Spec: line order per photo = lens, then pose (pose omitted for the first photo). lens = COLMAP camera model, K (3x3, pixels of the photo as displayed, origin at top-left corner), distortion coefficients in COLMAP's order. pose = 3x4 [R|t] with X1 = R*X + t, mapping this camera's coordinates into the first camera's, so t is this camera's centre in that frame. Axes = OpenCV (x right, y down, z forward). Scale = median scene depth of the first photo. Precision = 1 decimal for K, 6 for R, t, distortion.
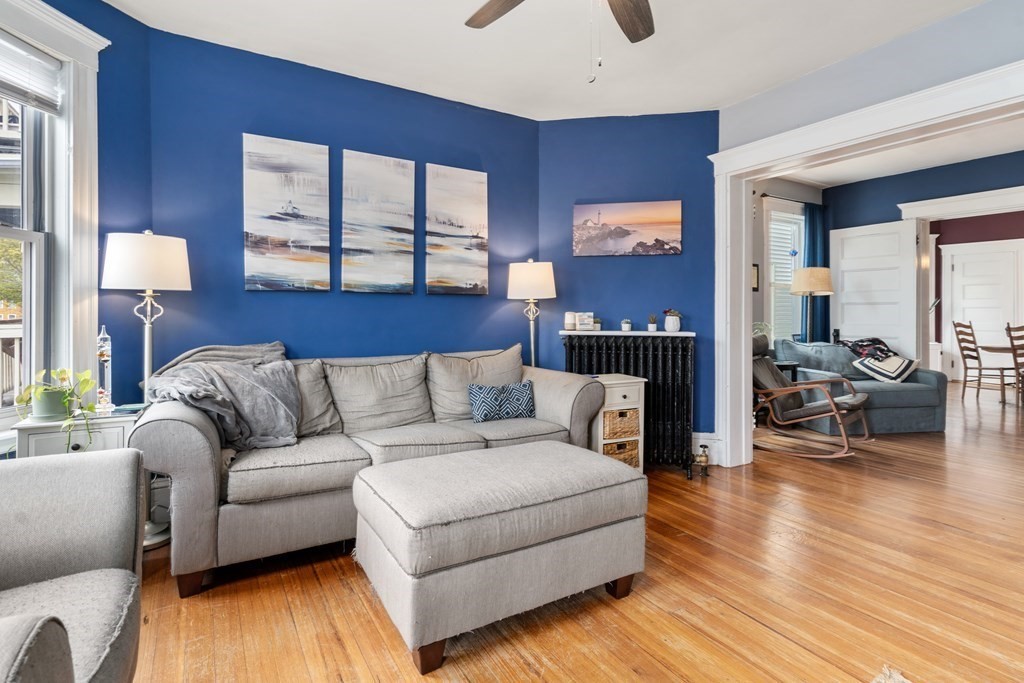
lens RADIAL K [[501.7, 0, 507.1], [0, 501.7, 310.4], [0, 0, 1]] dist [0.001162, 0.001774]
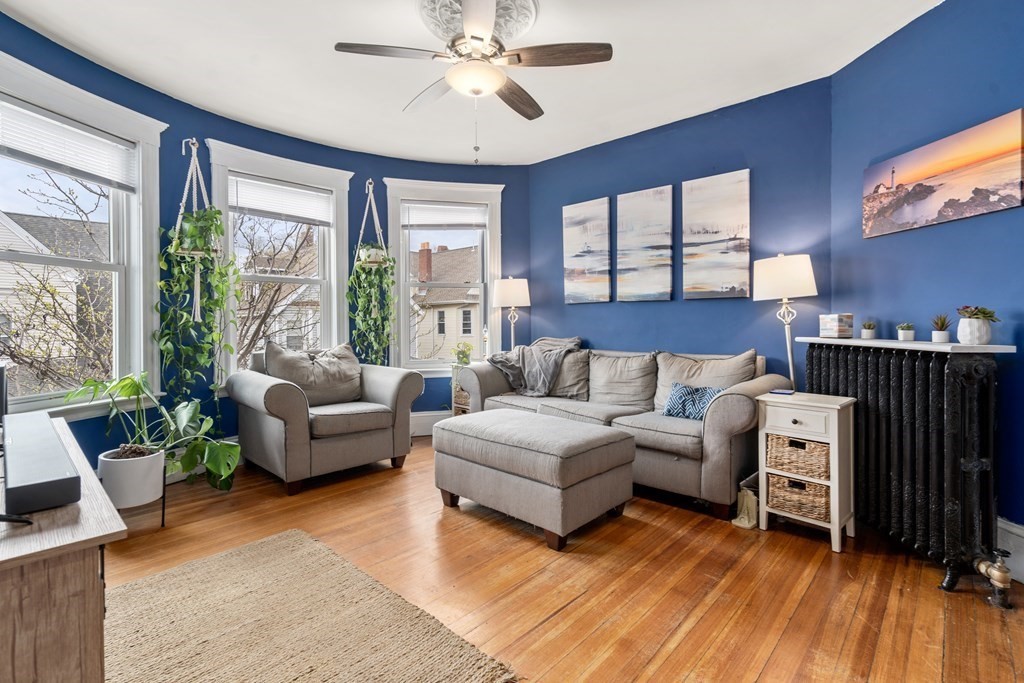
lens RADIAL K [[482.7, 0, 510.8], [0, 482.7, 324.2], [0, 0, 1]] dist [0.000063, 0.000334]
pose [[0.273811, 0.003287, -0.961778, 0.793287], [0.007825, 0.999953, 0.005645, 0.012096], [0.961752, -0.009071, 0.273773, 0.352237]]
